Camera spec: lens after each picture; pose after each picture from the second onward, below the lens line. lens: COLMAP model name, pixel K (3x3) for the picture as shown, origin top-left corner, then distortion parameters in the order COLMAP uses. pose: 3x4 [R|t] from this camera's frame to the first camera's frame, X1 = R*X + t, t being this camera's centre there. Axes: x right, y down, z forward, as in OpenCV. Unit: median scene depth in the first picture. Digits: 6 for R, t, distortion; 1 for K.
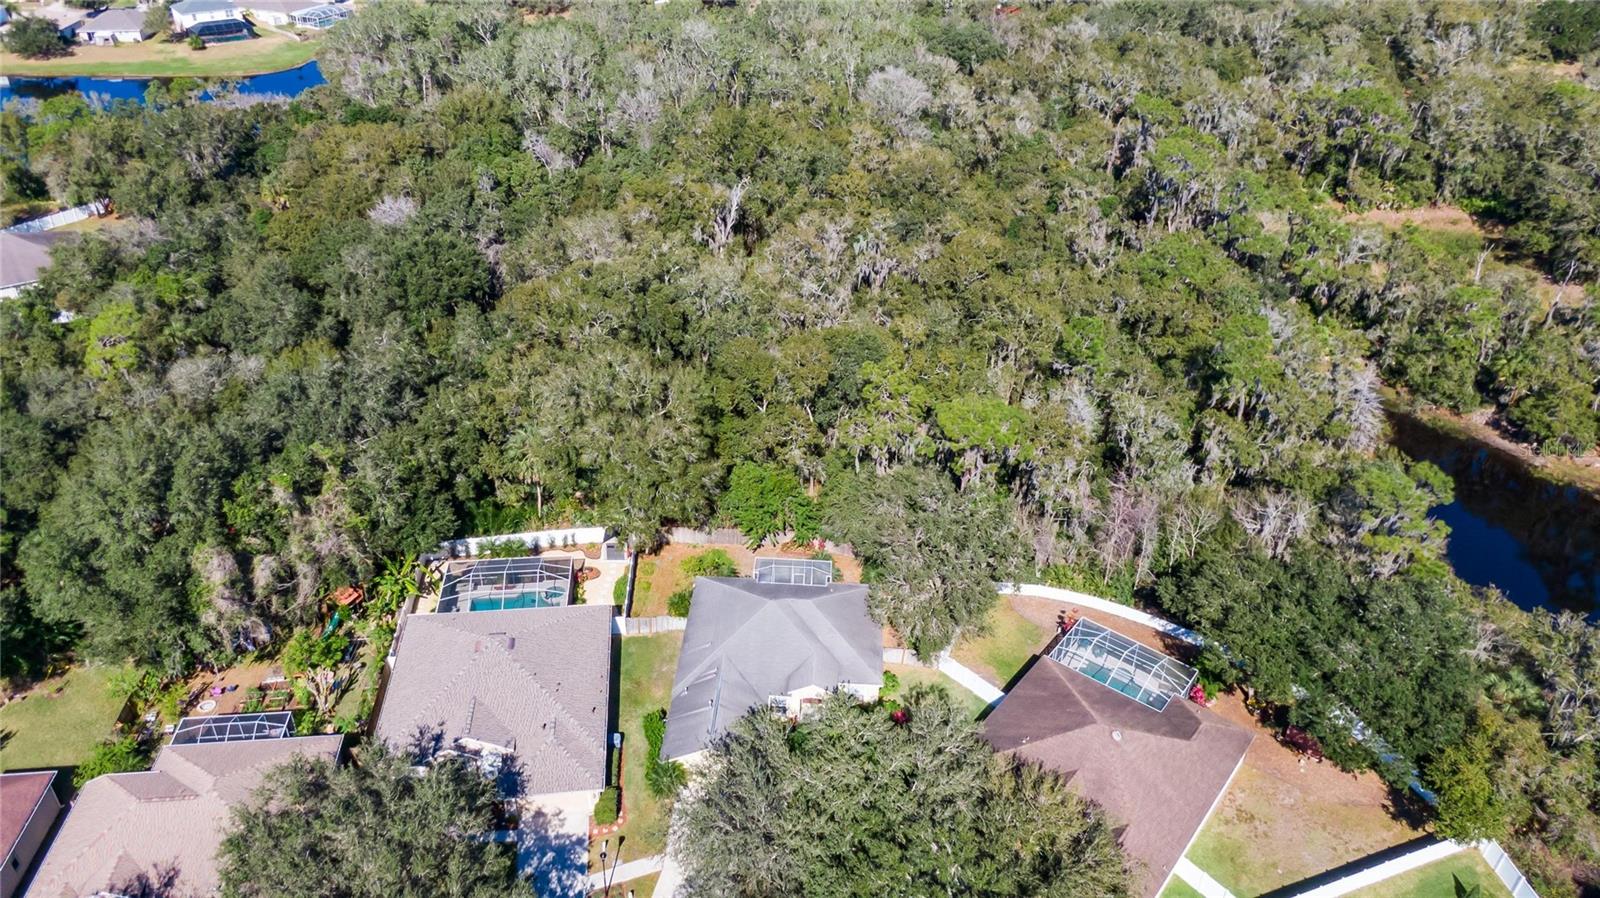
lens RADIAL K [[1197.2, 0, 803.7], [0, 1197.2, 422.8], [0, 0, 1]] dist [0.064949, -0.099646]
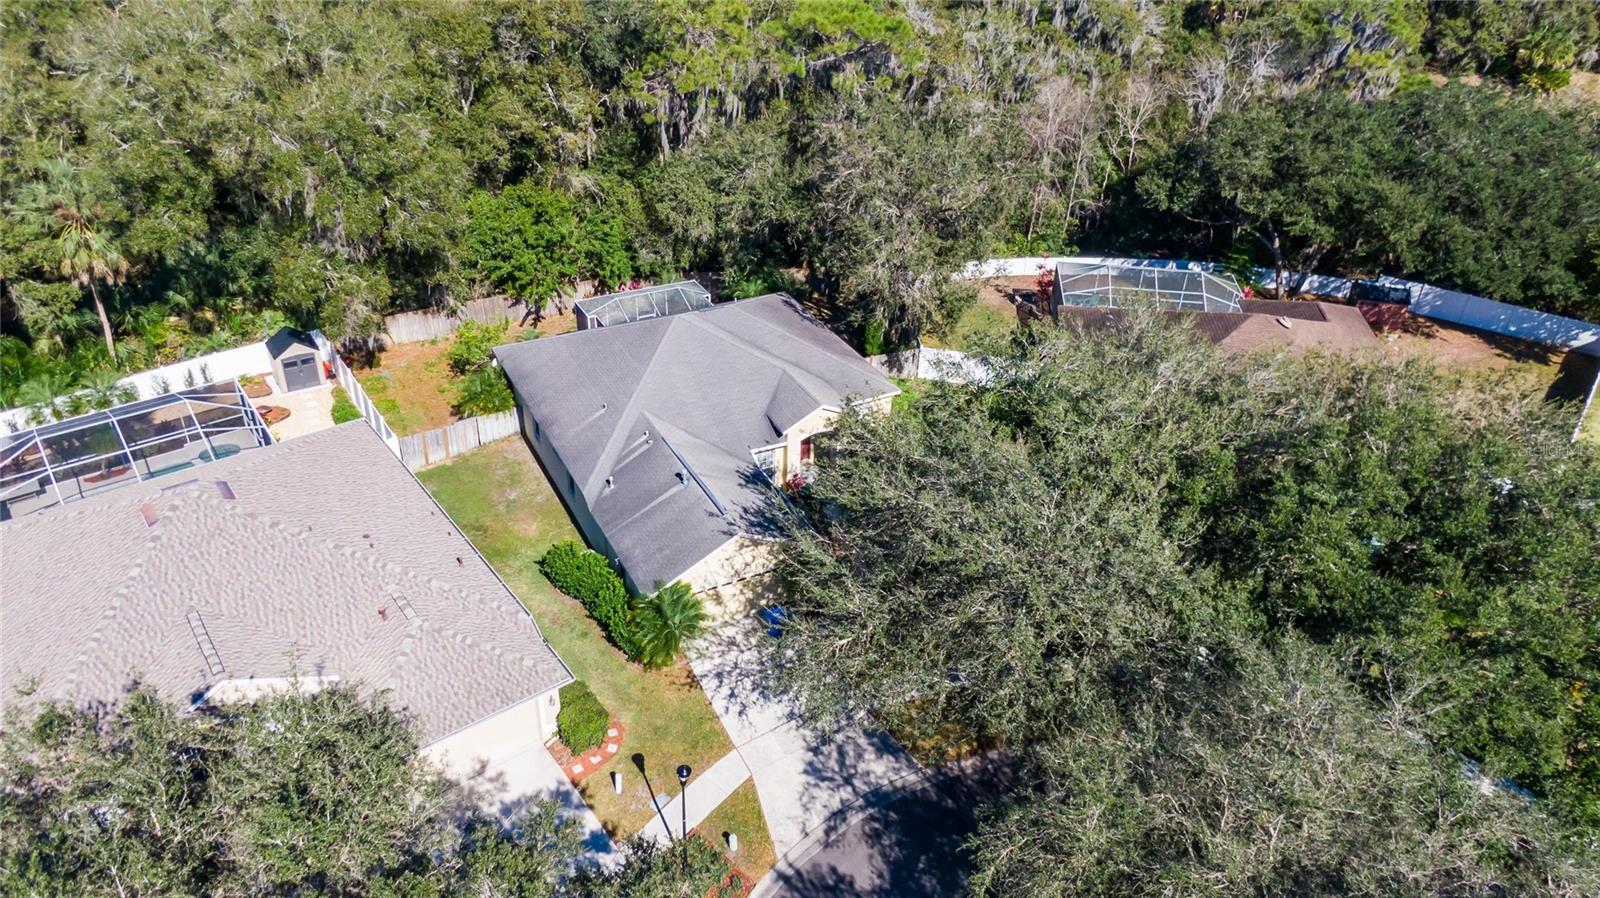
lens RADIAL K [[1191.7, 0, 811.2], [0, 1191.7, 455.7], [0, 0, 1]] dist [0.040823, -0.067317]
pose [[0.860510, -0.282031, 0.424241, -0.313314], [0.270282, 0.958652, 0.089074, 0.247618], [-0.431821, 0.038015, 0.901158, 0.647317]]
